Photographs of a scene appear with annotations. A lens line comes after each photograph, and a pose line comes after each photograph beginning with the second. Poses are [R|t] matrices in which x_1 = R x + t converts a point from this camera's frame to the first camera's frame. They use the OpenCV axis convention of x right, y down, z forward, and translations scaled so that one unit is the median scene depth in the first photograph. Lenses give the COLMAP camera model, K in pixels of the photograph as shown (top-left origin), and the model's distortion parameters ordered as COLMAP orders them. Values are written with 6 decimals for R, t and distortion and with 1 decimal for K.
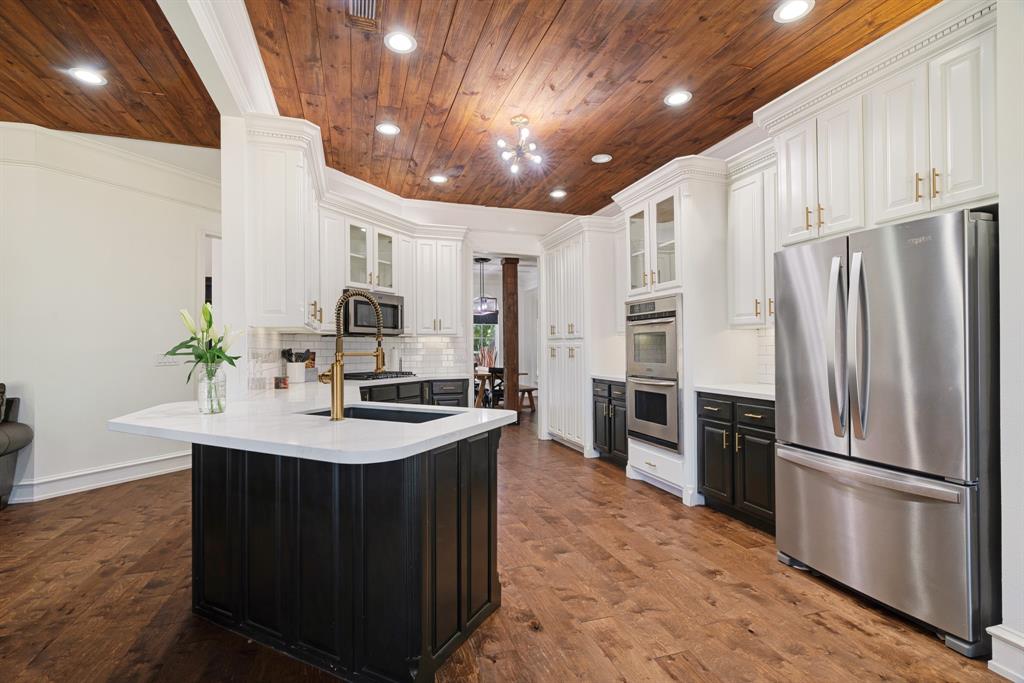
lens RADIAL K [[467.2, 0, 511.6], [0, 467.2, 335.8], [0, 0, 1]] dist [-0.005136, -0.000873]
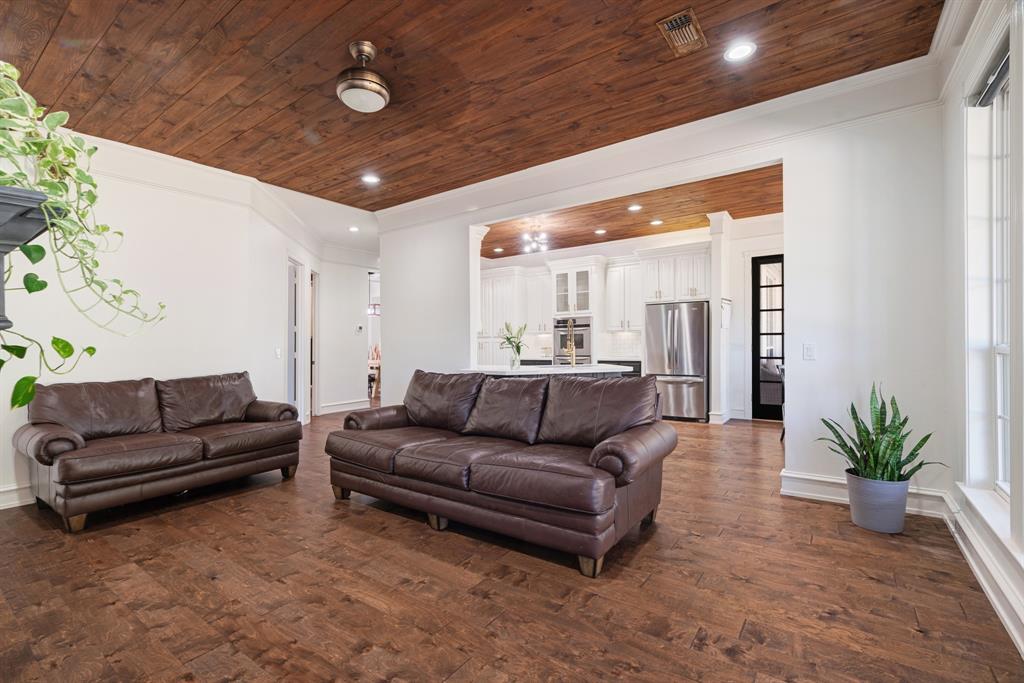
lens RADIAL K [[467.2, 0, 511.1], [0, 467.2, 344.7], [0, 0, 1]] dist [-0.005136, -0.000873]
pose [[0.812436, -0.006607, 0.583013, -1.177899], [-0.001458, 0.999910, 0.013362, 0.013654], [-0.583049, -0.011706, 0.812353, -0.539444]]
